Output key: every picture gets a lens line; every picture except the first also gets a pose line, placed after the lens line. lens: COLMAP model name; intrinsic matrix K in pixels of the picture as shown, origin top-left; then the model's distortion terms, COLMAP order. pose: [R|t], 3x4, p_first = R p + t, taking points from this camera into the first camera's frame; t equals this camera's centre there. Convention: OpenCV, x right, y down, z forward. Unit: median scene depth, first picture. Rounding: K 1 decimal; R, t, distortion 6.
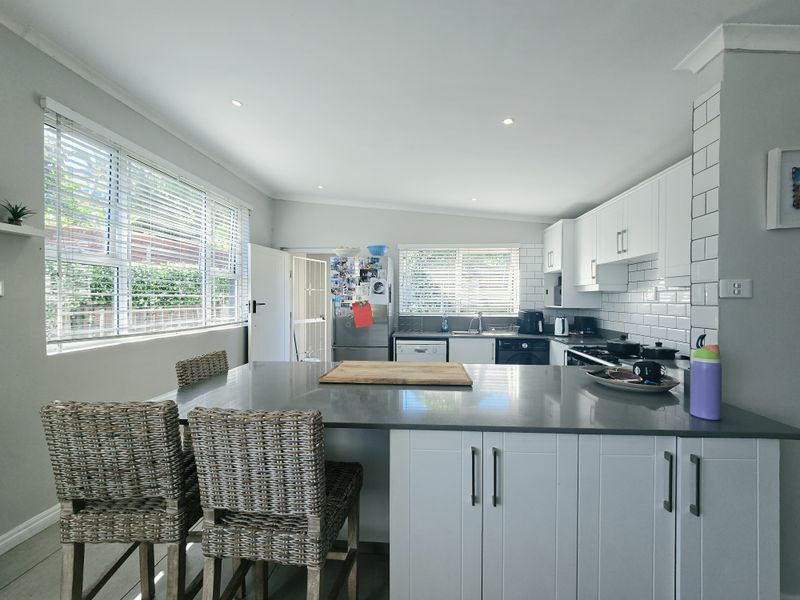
lens RADIAL K [[325.7, 0, 401.0], [0, 325.7, 302.3], [0, 0, 1]] dist [0.001746, 0.001049]
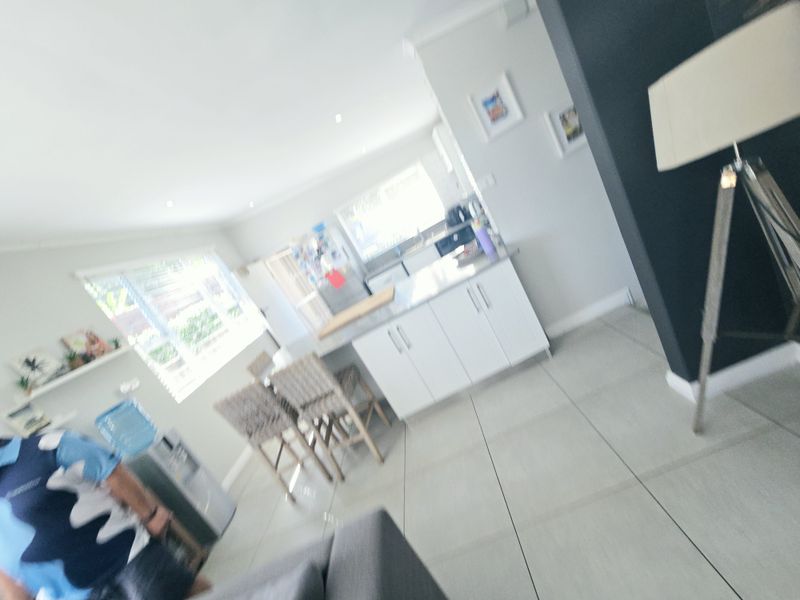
lens RADIAL K [[325.7, 0, 396.6], [0, 325.7, 302.2], [0, 0, 1]] dist [0.001746, 0.001049]
pose [[0.869812, -0.485694, -0.086769, 0.160432], [0.492356, 0.843123, 0.216171, -0.041872], [-0.031836, -0.230749, 0.972492, -0.301501]]
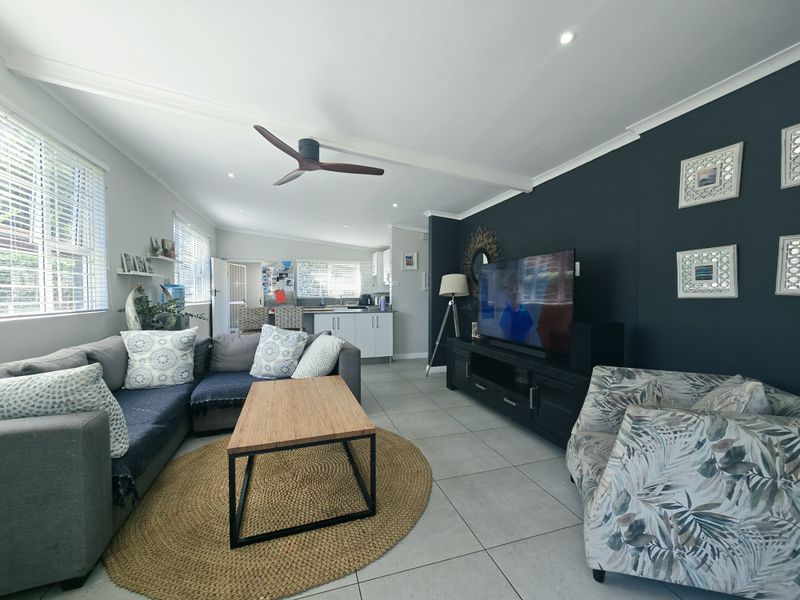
lens RADIAL K [[325.7, 0, 400.3], [0, 325.7, 297.4], [0, 0, 1]] dist [0.001746, 0.001049]
pose [[0.925121, -0.010400, 0.379530, -0.189817], [0.010511, 0.999943, 0.001780, 0.047095], [-0.379527, 0.002342, 0.925178, -1.059423]]
